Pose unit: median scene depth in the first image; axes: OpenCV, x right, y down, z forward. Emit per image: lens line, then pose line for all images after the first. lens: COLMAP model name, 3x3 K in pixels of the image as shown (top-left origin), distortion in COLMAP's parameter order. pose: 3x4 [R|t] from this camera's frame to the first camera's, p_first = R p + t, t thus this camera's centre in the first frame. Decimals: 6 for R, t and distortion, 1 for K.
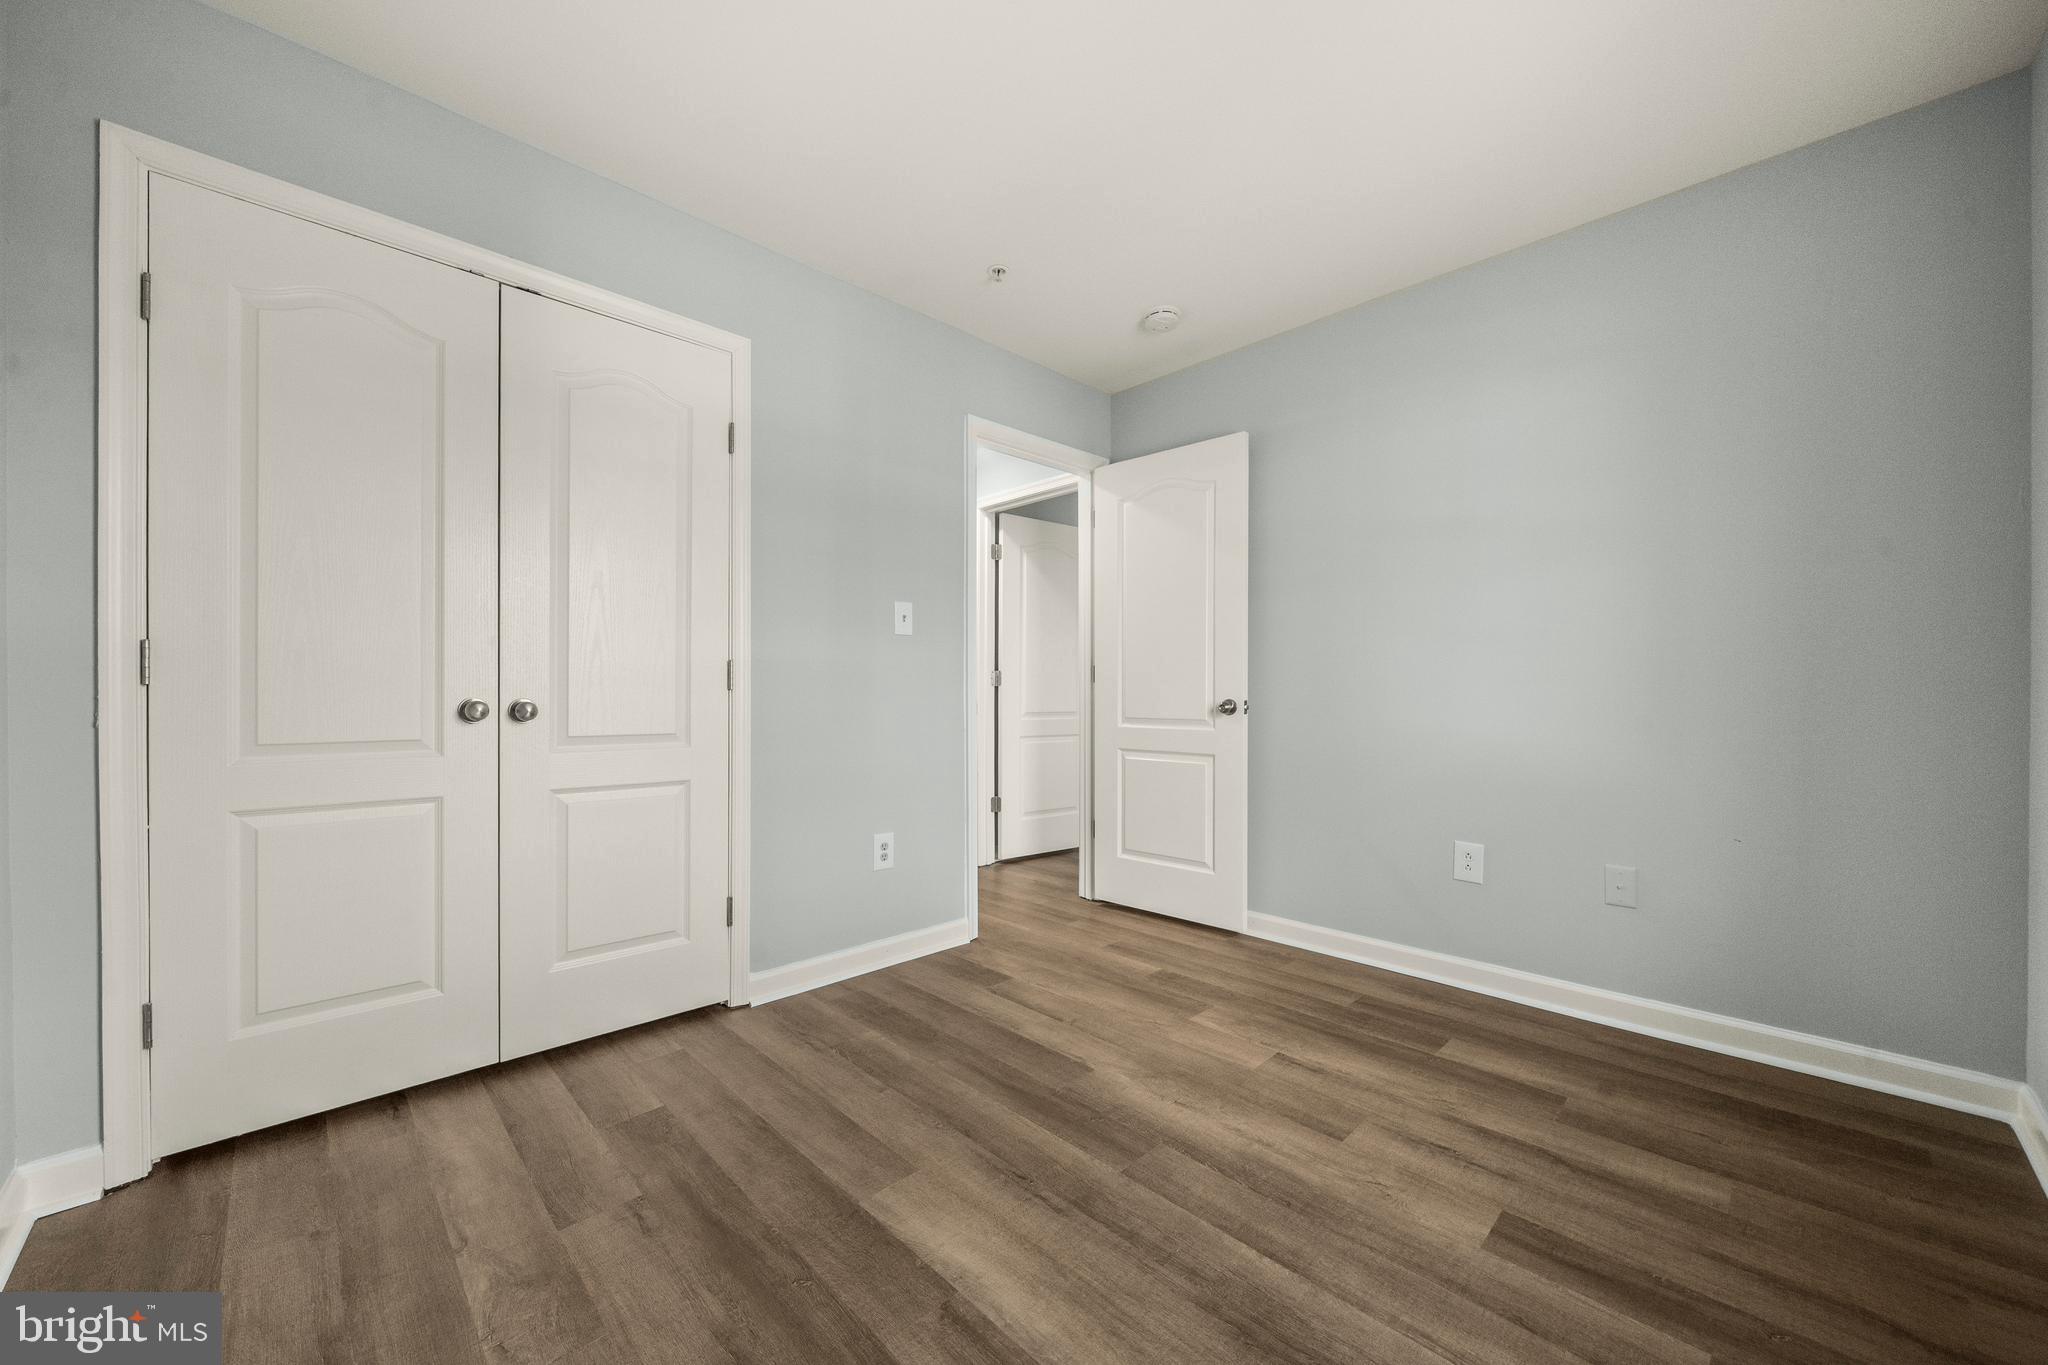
lens RADIAL K [[785.0, 0, 1018.4], [0, 785.0, 687.3], [0, 0, 1]] dist [-0.002577, -0.000273]
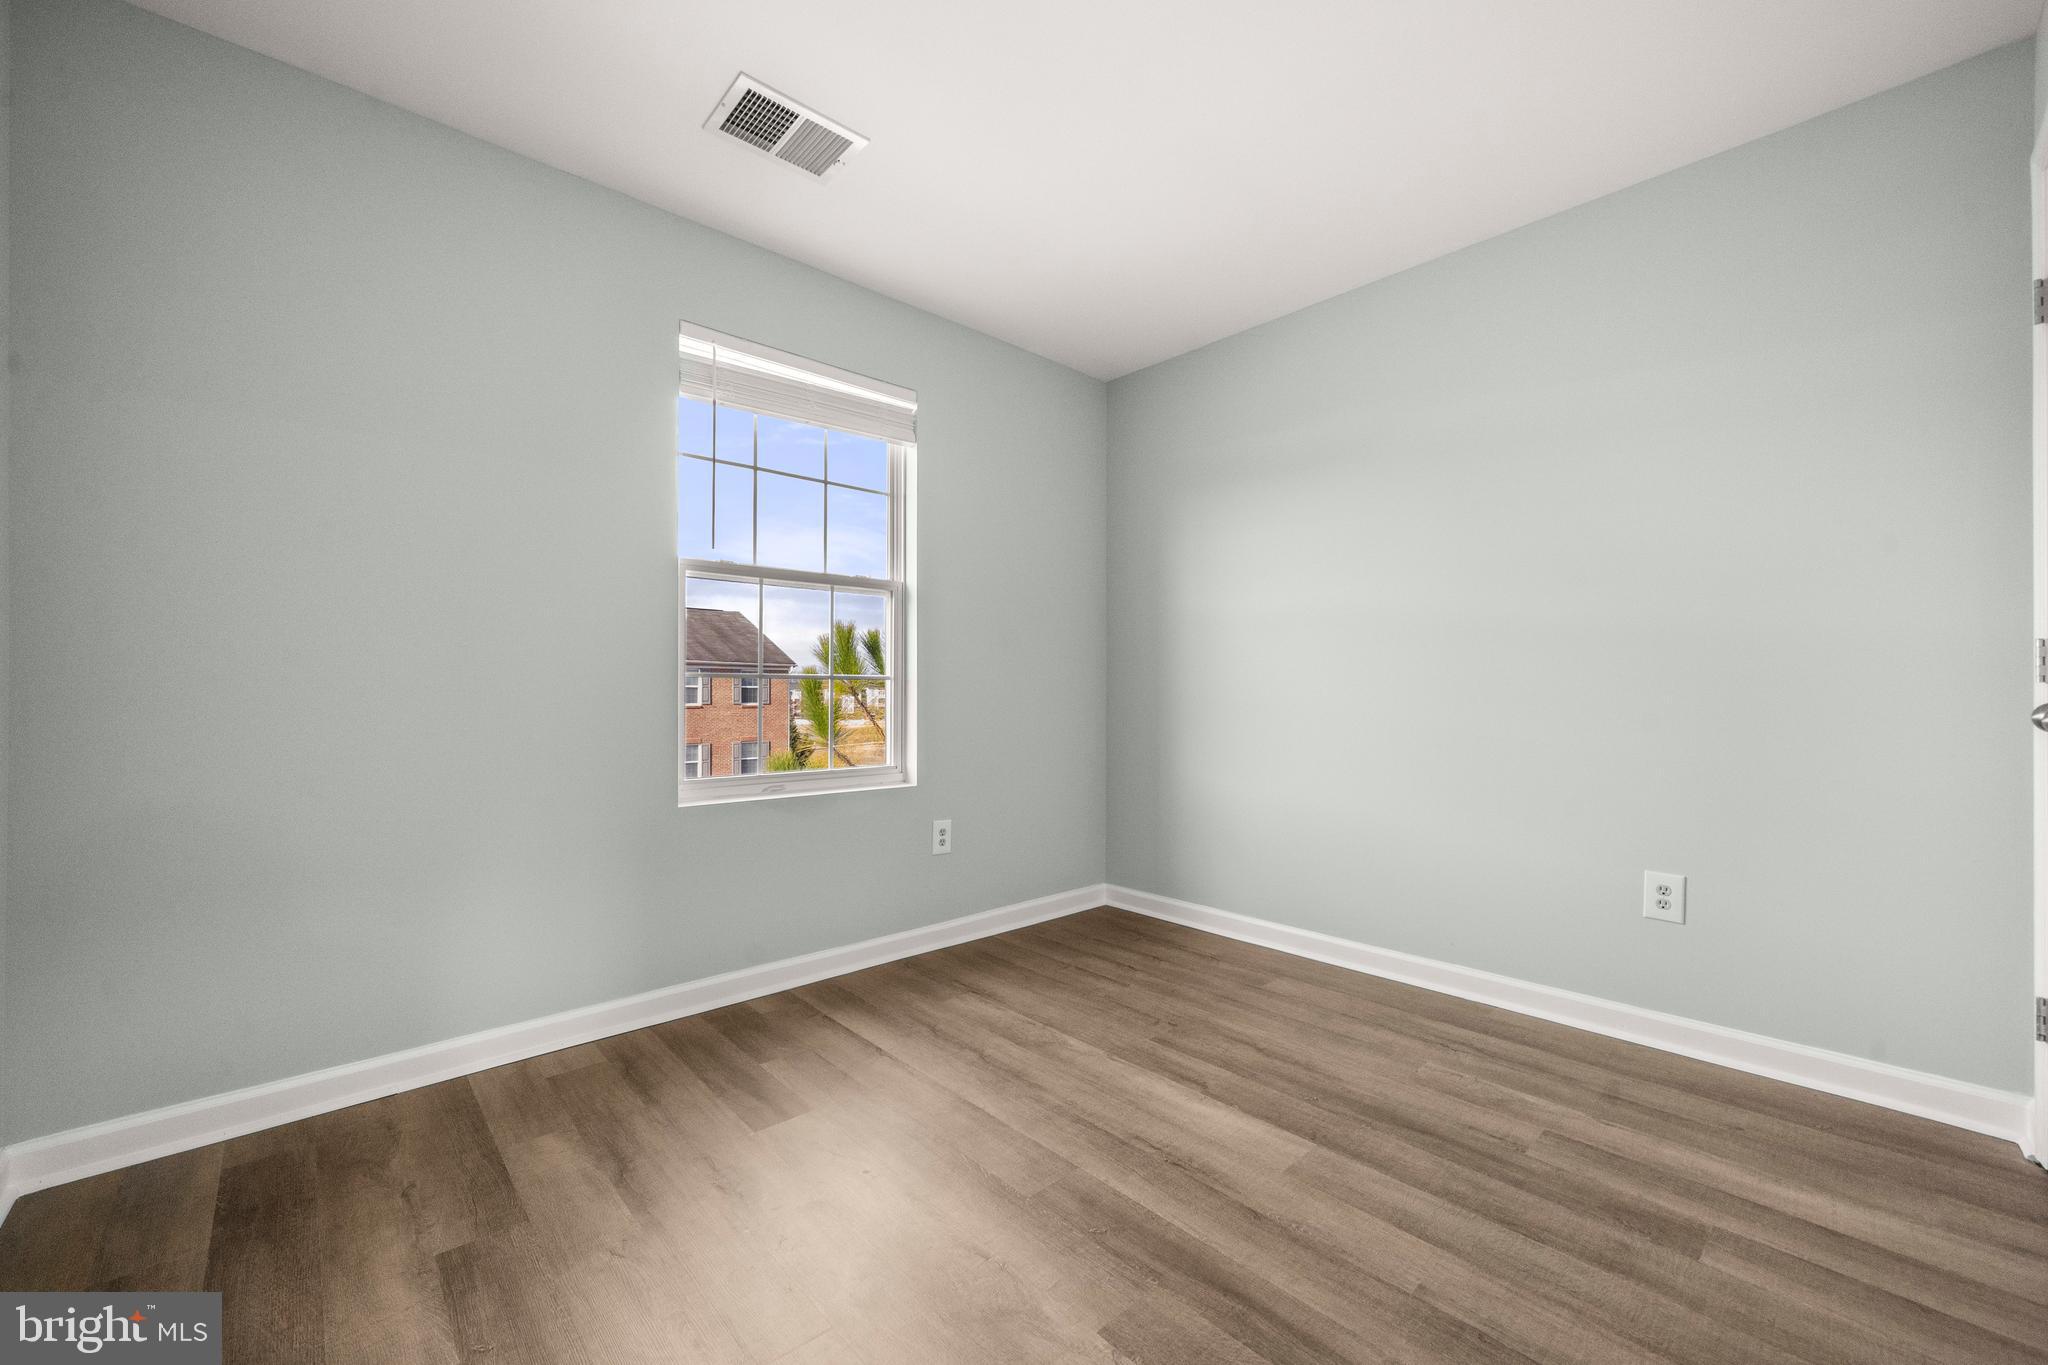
lens RADIAL K [[813.4, 0, 1024.0], [0, 813.4, 682.5], [0, 0, 1]] dist [-0.001212, -0.000089]
pose [[-0.999636, -0.000644, 0.026964, 0.175007], [-0.001089, 0.999863, -0.016500, 0.015789], [-0.026949, -0.016524, -0.999500, 2.076922]]
